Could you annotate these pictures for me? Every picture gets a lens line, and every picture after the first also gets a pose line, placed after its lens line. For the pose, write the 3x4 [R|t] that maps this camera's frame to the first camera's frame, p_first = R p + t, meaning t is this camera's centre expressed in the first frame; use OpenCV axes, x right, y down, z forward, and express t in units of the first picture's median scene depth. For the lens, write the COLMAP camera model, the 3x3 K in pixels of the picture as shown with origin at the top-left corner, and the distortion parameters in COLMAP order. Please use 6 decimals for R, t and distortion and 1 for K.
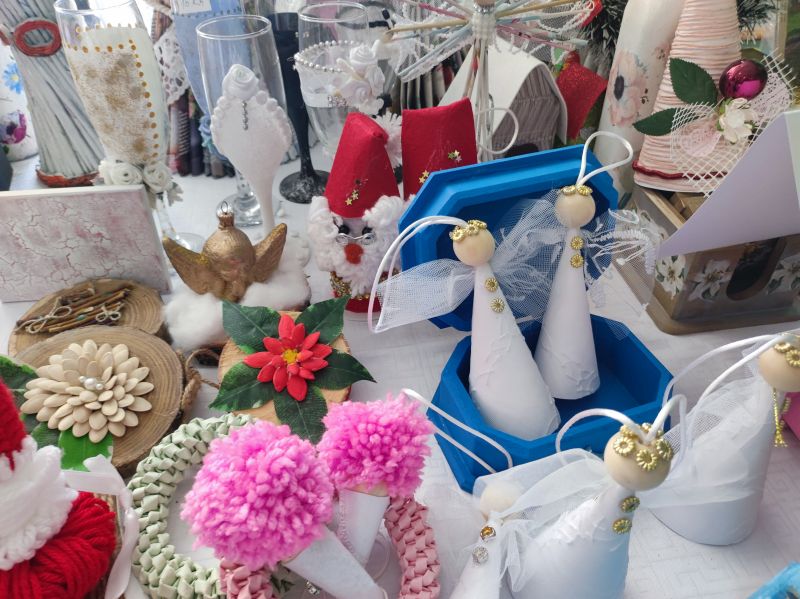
lens RADIAL K [[561.7, 0, 400.0], [0, 561.7, 299.5], [0, 0, 1]] dist [-0.000666, 0.001599]
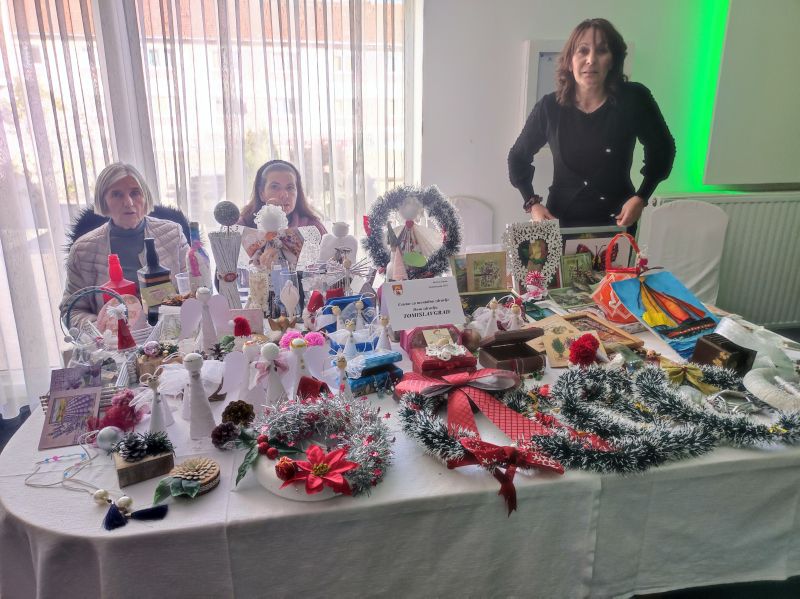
lens RADIAL K [[561.7, 0, 400.0], [0, 561.7, 299.5], [0, 0, 1]] dist [-0.000666, 0.001599]
pose [[0.999710, -0.005173, 0.023535, 0.483928], [0.014658, 0.905745, -0.423569, 1.614902], [-0.019126, 0.423791, 0.905558, -2.976078]]
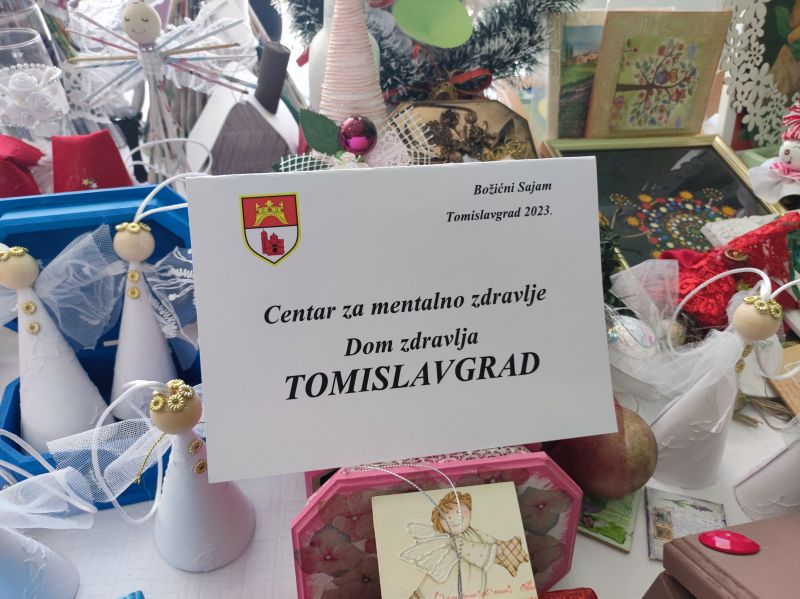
lens RADIAL K [[561.7, 0, 400.0], [0, 561.7, 299.5], [0, 0, 1]] dist [-0.000666, 0.001599]
pose [[0.995261, 0.092915, -0.028688, 0.760806], [-0.093184, 0.995615, -0.008162, -0.083890], [0.027803, 0.010797, 0.999555, -0.047904]]
